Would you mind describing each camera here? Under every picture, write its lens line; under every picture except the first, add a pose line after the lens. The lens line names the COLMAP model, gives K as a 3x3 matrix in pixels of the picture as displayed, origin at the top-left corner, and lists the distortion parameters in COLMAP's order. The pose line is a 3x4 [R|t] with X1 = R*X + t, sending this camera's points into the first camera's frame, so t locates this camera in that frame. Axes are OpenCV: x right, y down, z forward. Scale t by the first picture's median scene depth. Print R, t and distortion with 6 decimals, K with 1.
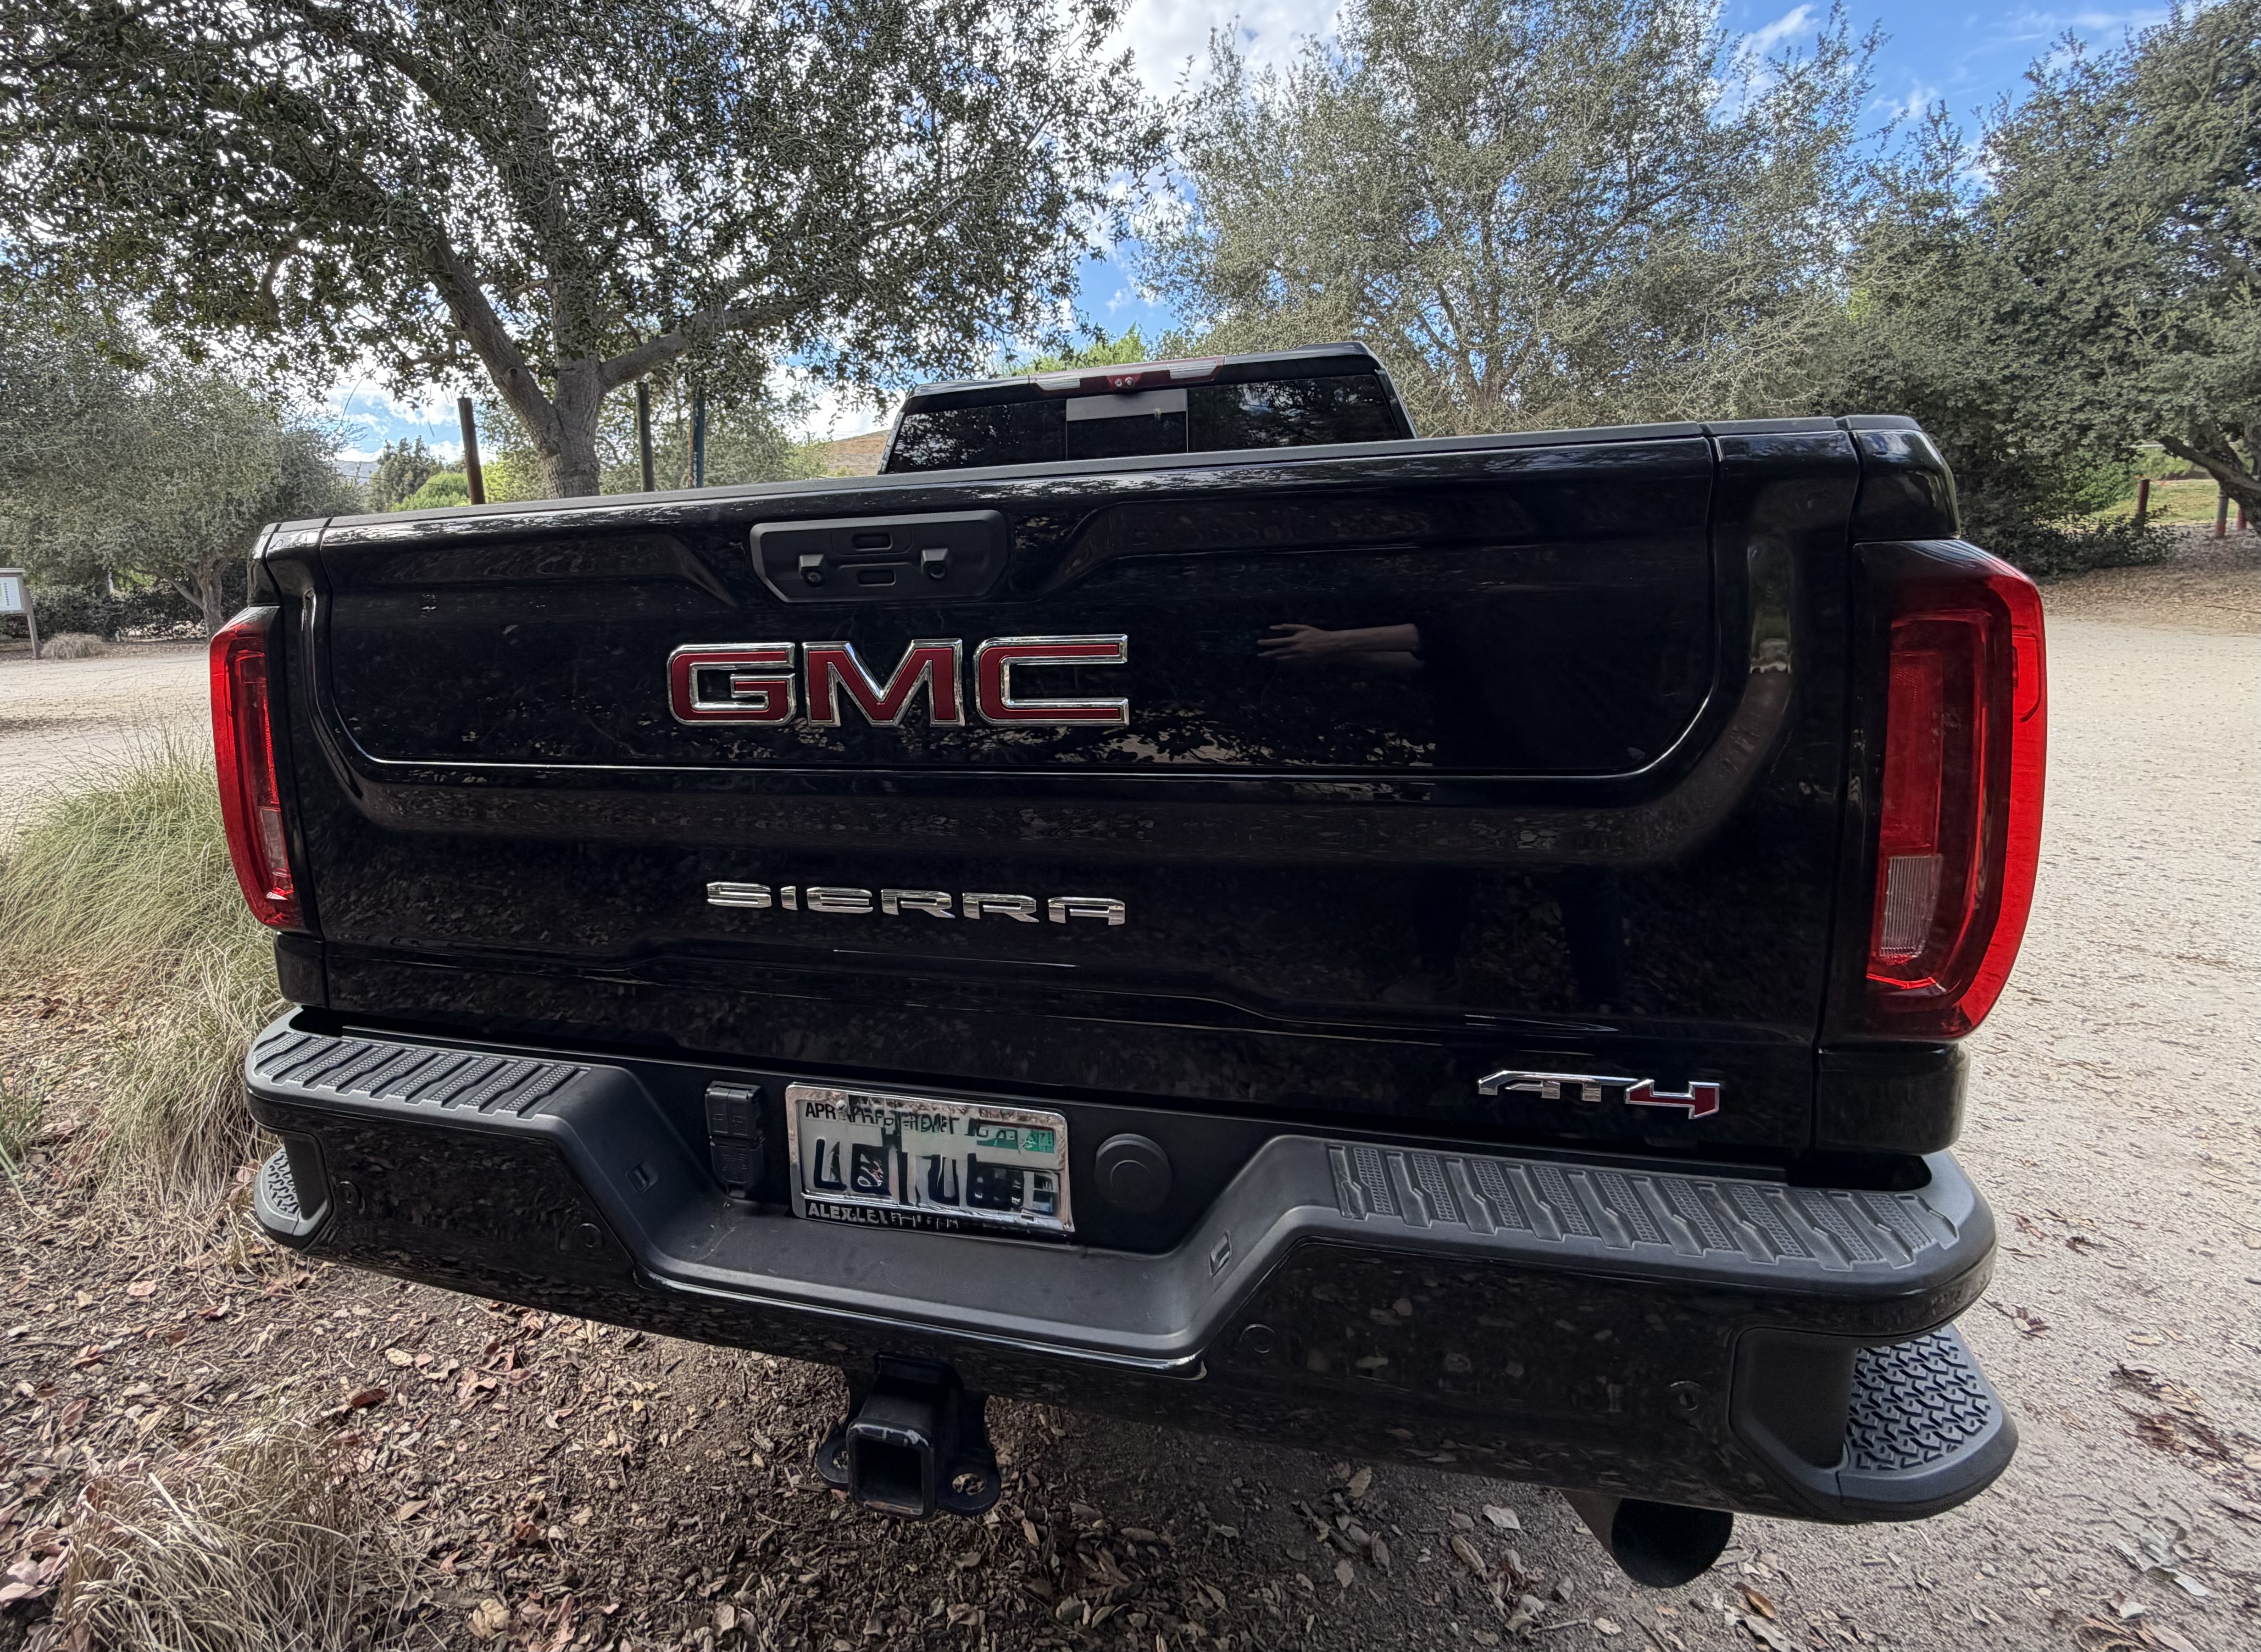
lens RADIAL K [[902.8, 0, 1183.6], [0, 902.8, 834.4], [0, 0, 1]] dist [0.000276, -0.000627]
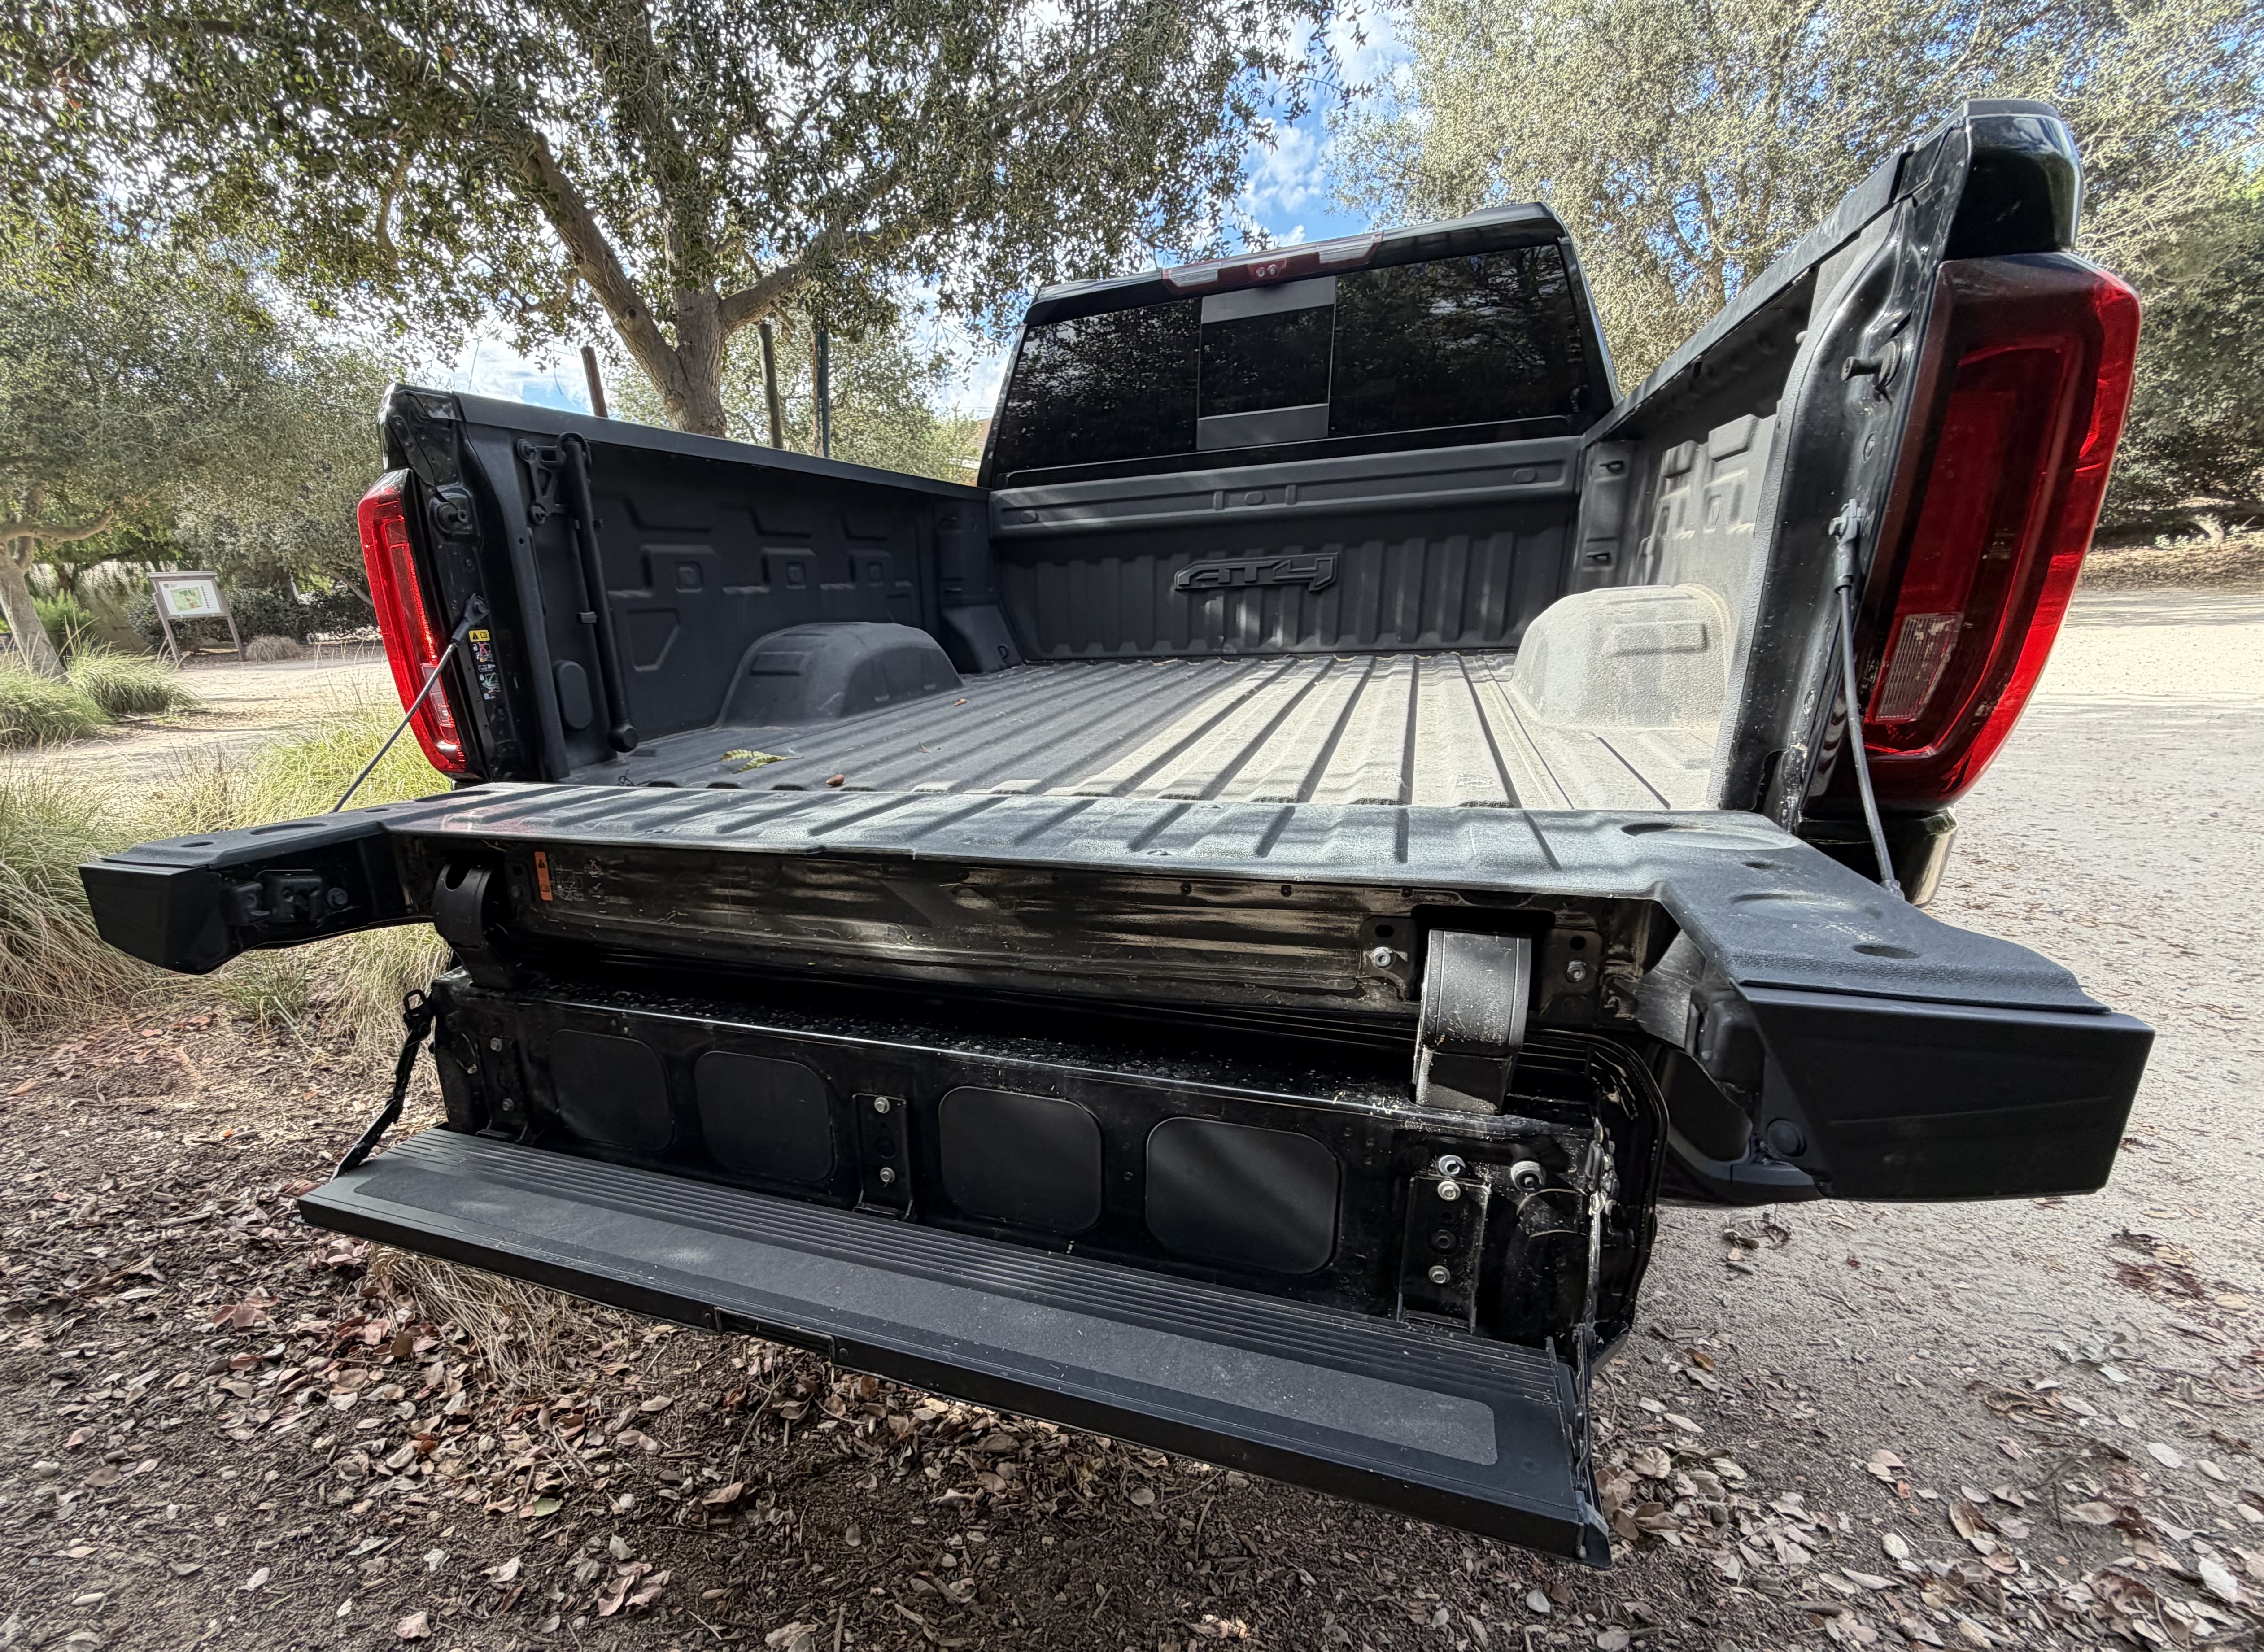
lens RADIAL K [[851.2, 0, 1124.8], [0, 851.2, 821.7], [0, 0, 1]] dist [-0.001601, 0.000077]
pose [[0.993655, 0.048404, -0.101525, -0.119315], [-0.026416, 0.977844, 0.207661, -0.187437], [0.109327, -0.203662, 0.972918, 0.093383]]
